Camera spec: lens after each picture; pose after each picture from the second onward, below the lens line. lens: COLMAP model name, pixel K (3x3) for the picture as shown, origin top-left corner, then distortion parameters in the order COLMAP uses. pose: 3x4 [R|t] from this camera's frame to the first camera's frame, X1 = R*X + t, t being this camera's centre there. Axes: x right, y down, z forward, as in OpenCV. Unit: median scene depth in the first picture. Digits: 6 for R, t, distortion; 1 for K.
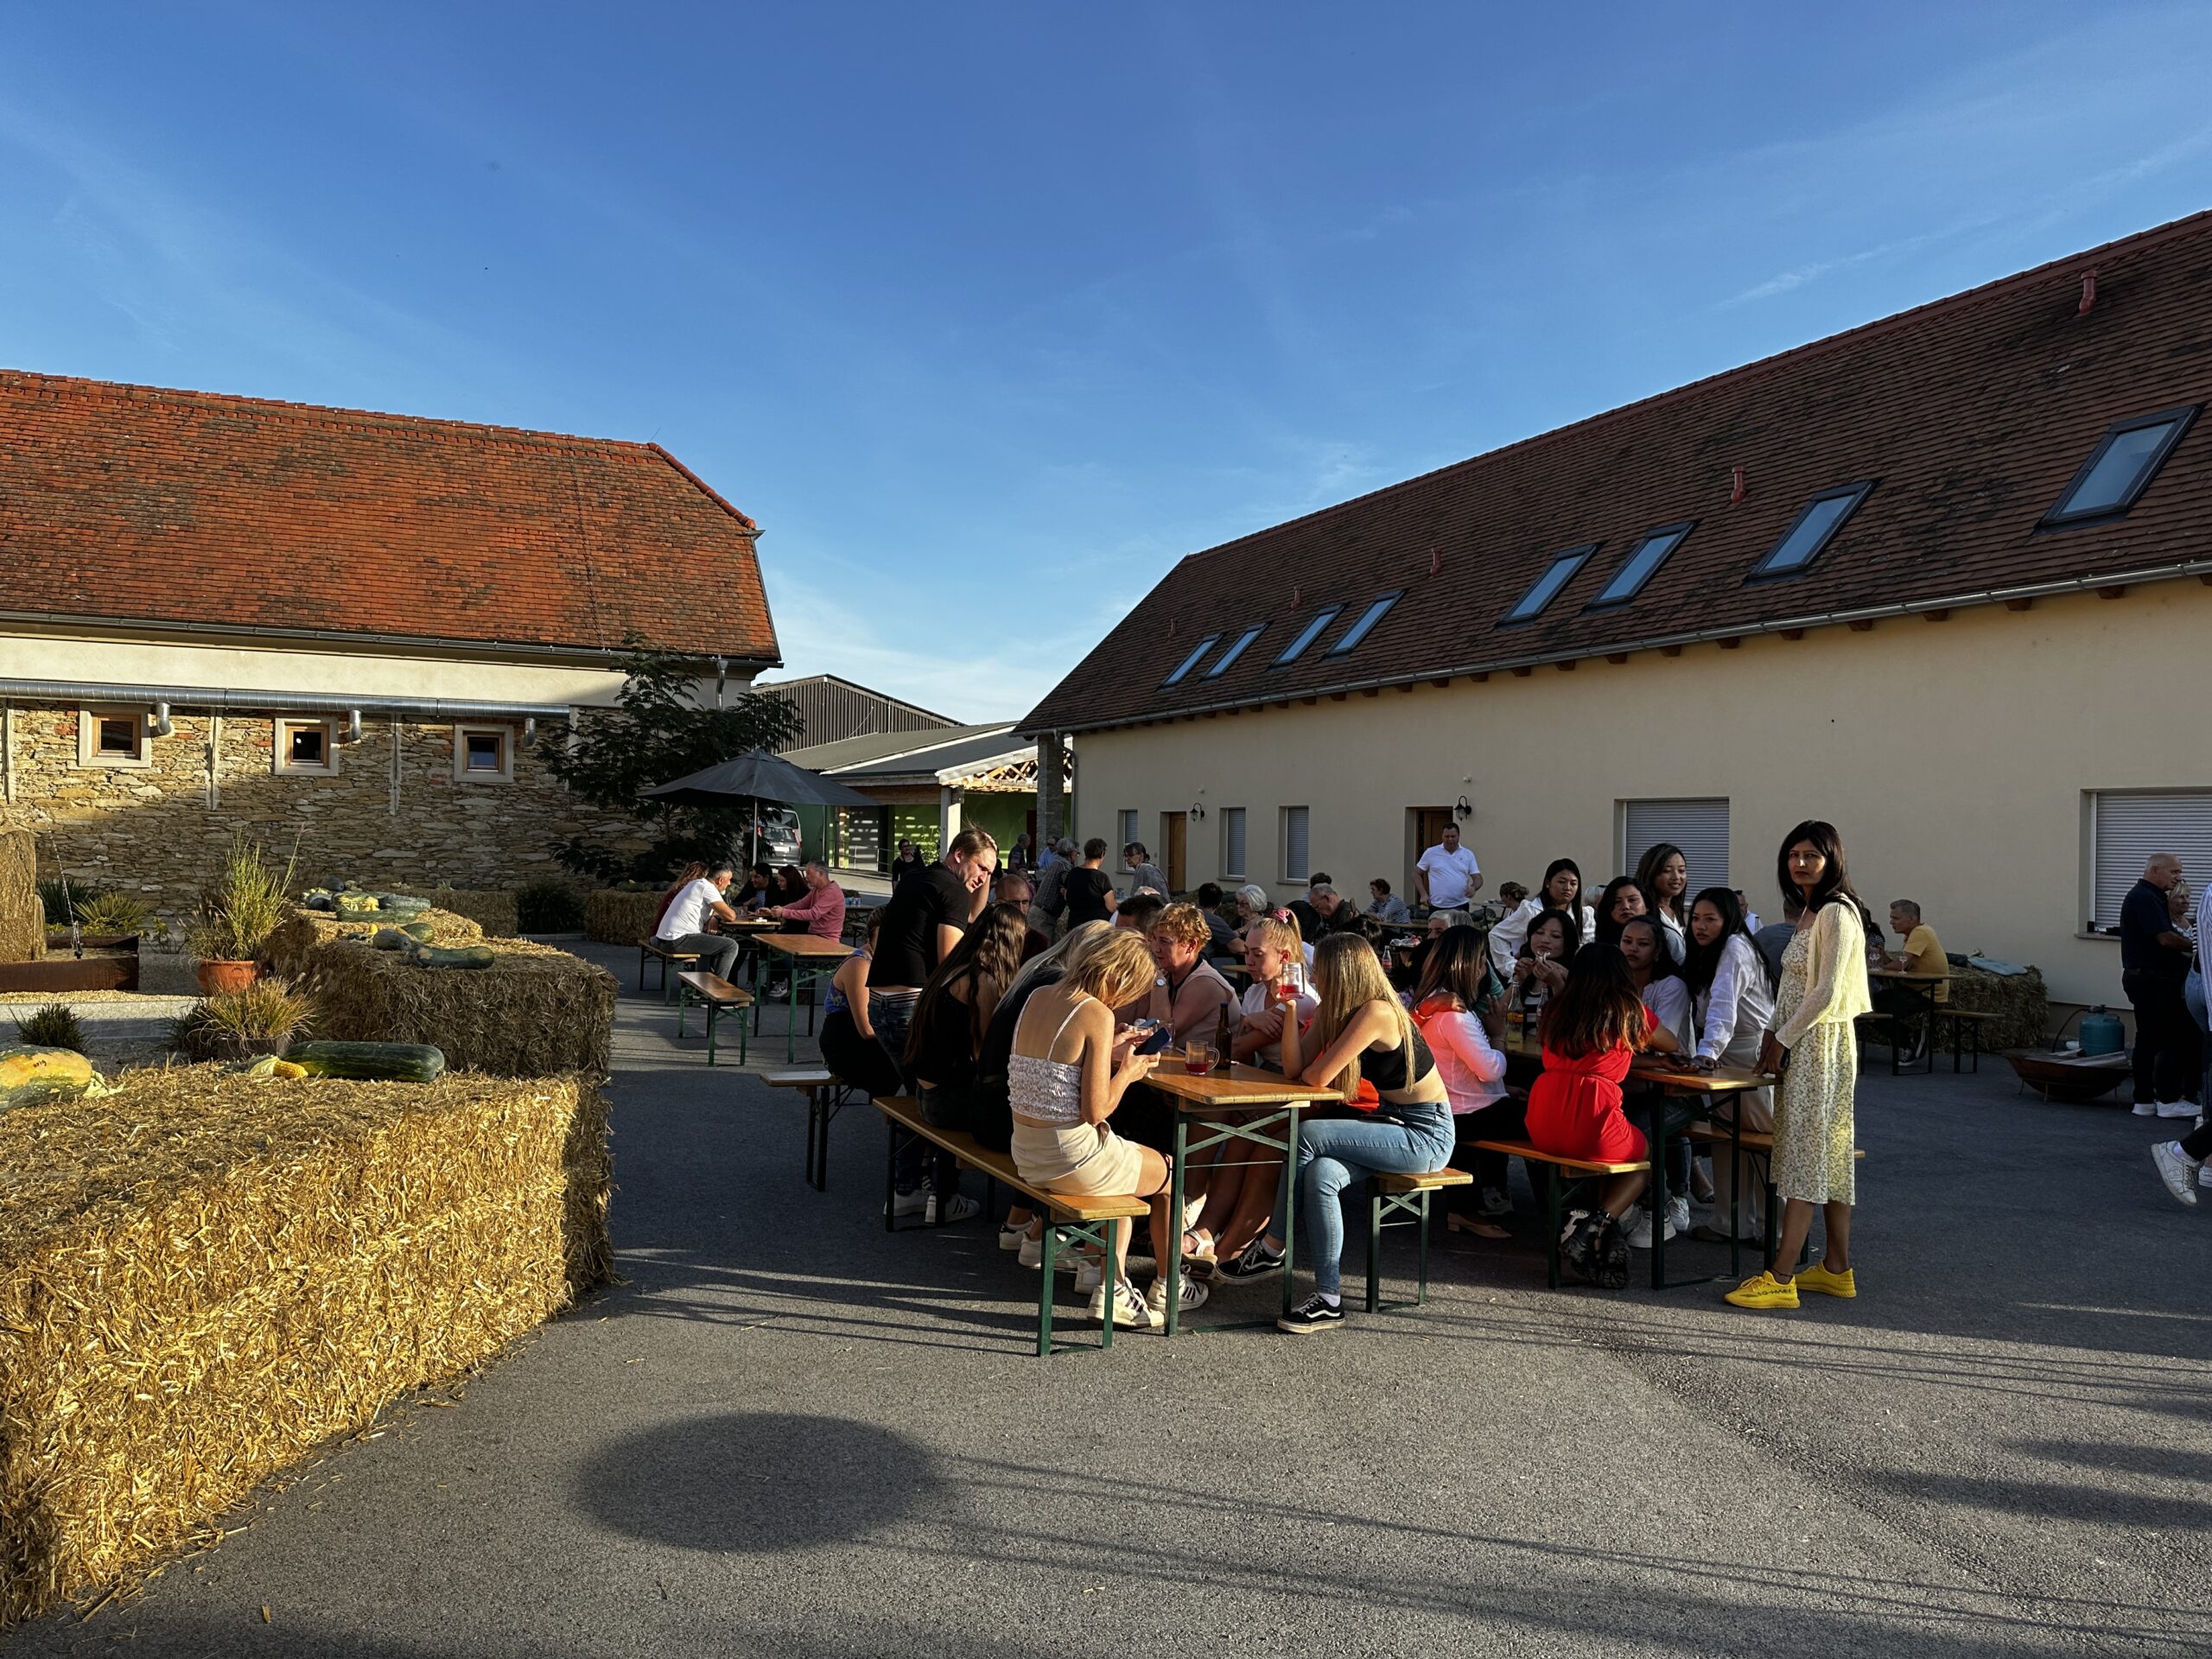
lens RADIAL K [[1543.8, 0, 1105.5], [0, 1543.8, 829.0], [0, 0, 1]] dist [0.003671, -0.000505]
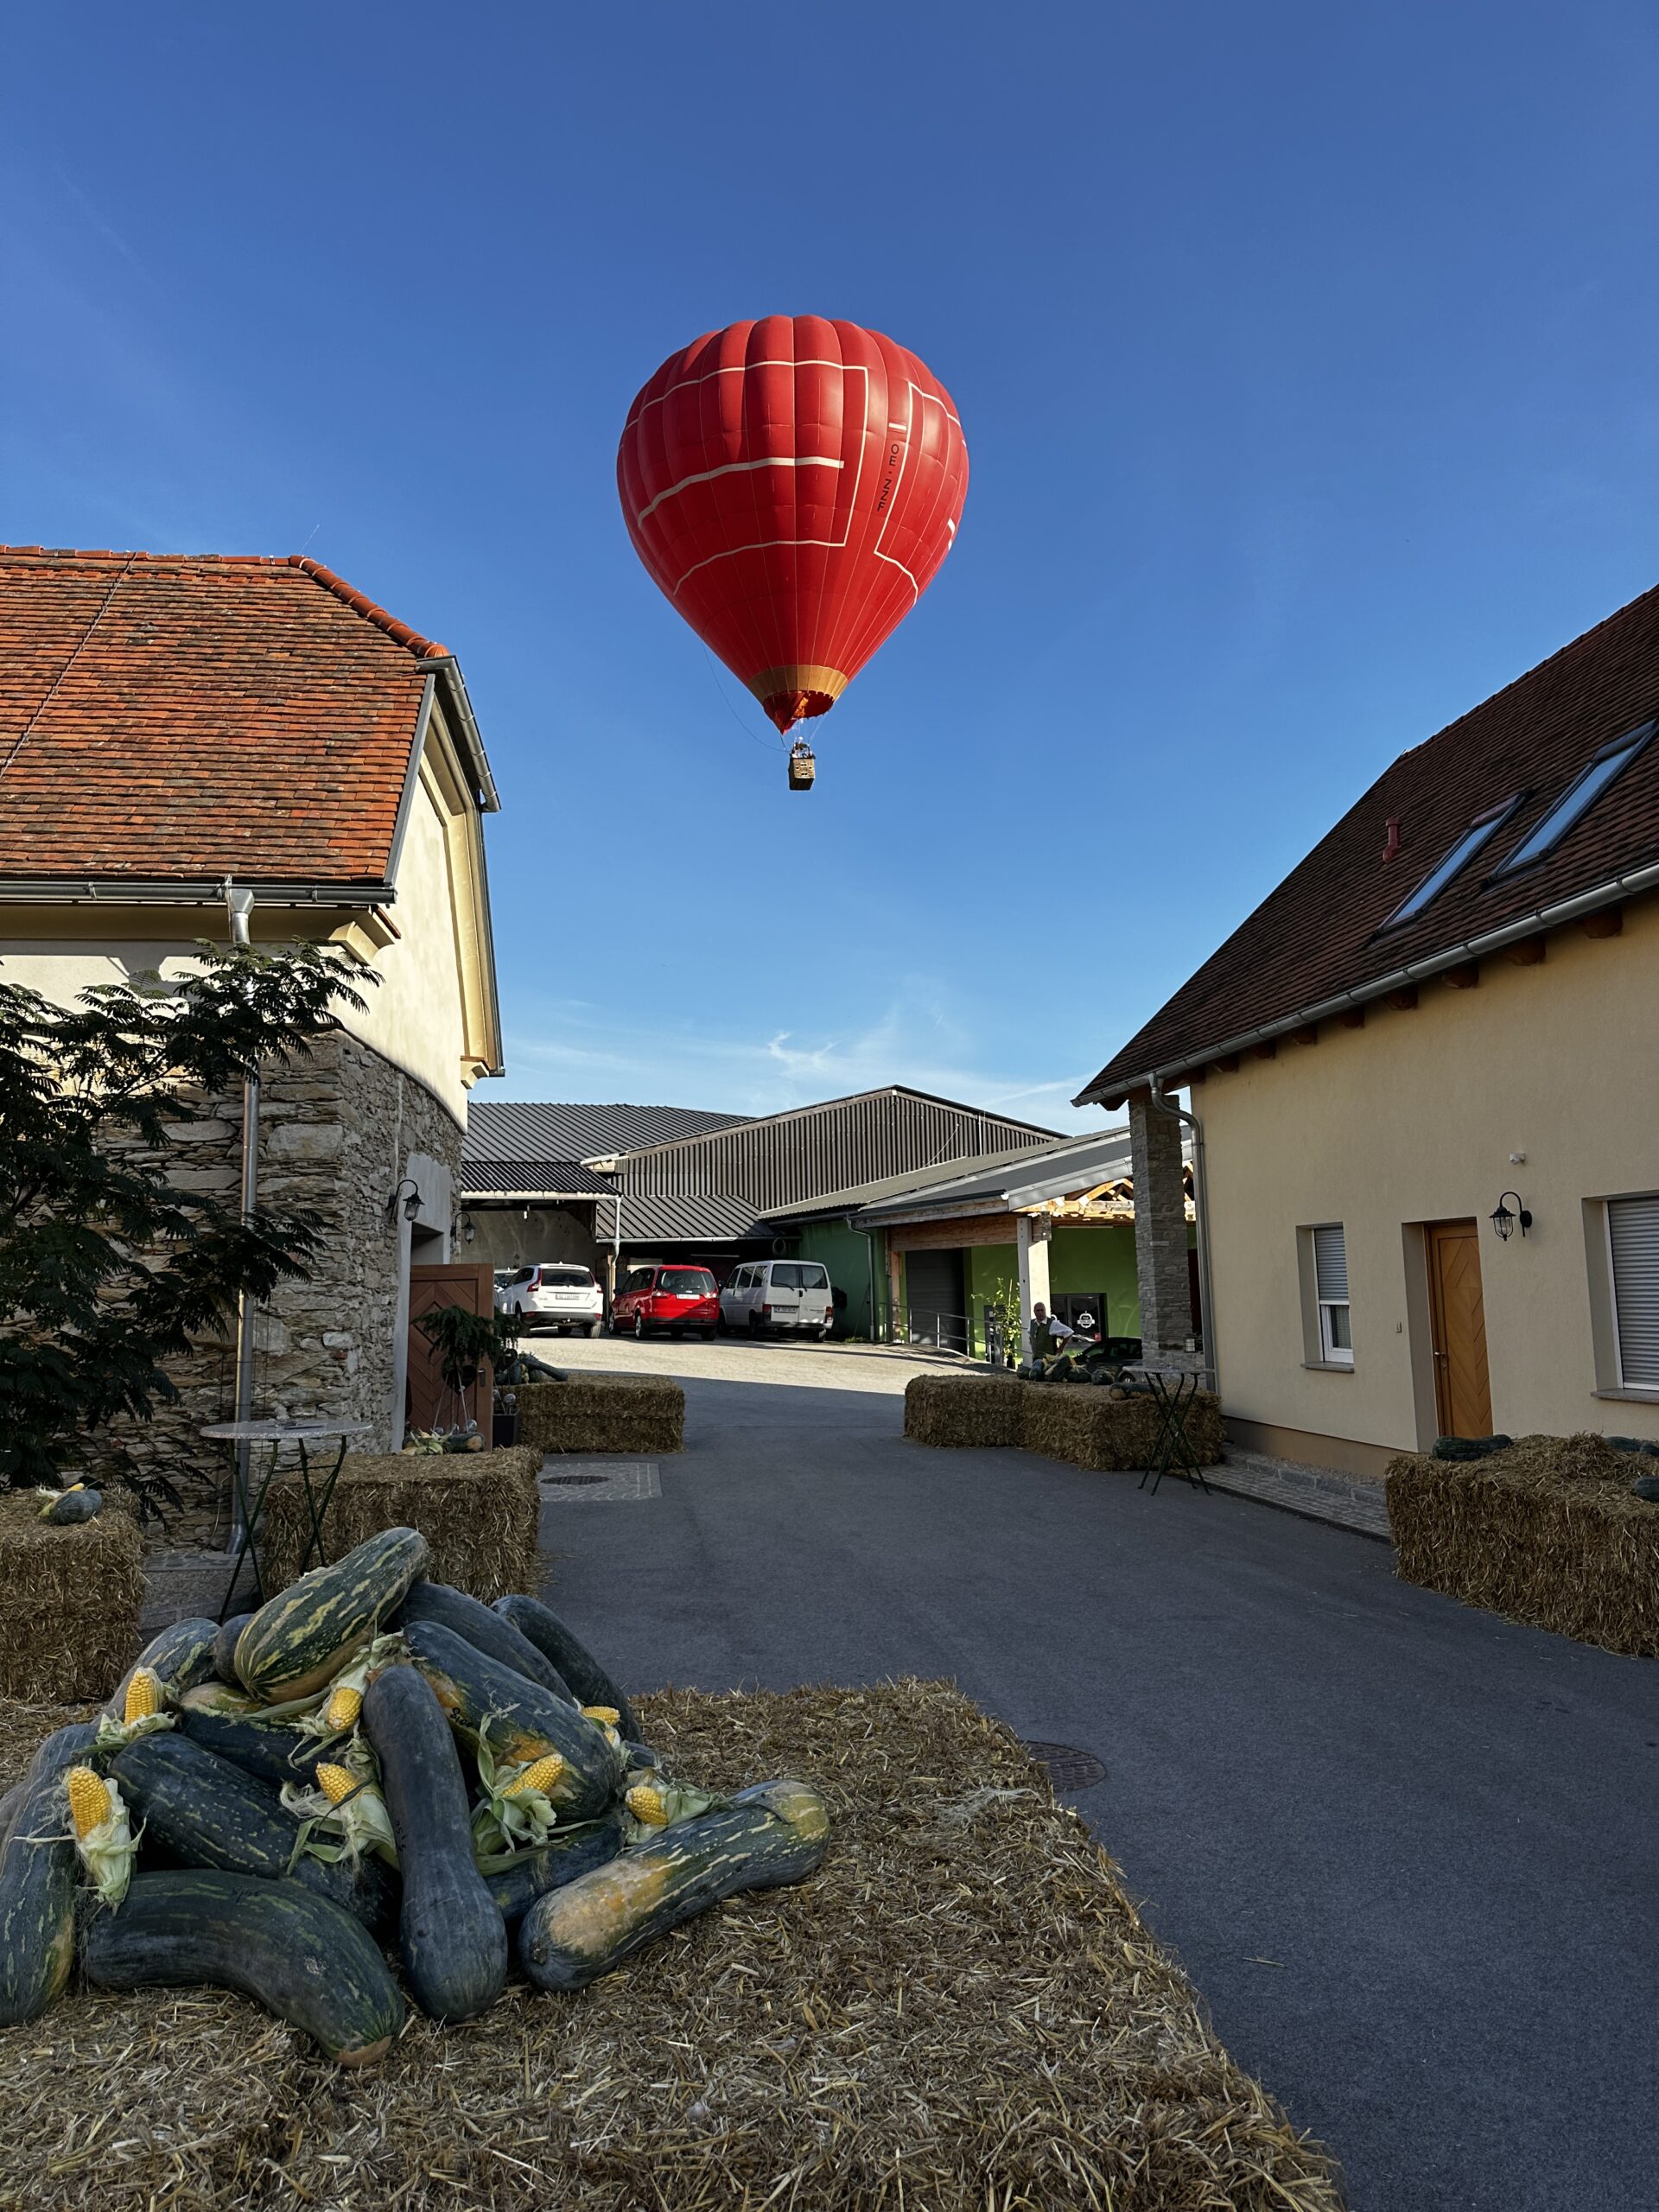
lens RADIAL K [[1543.8, 0, 829.2], [0, 1543.8, 1105.1], [0, 0, 1]] dist [0.003671, -0.000505]
pose [[0.956651, -0.073684, -0.281761, 0.004936], [0.041275, 0.992002, -0.119282, 0.000407], [0.288297, 0.102482, 0.952041, 0.361796]]
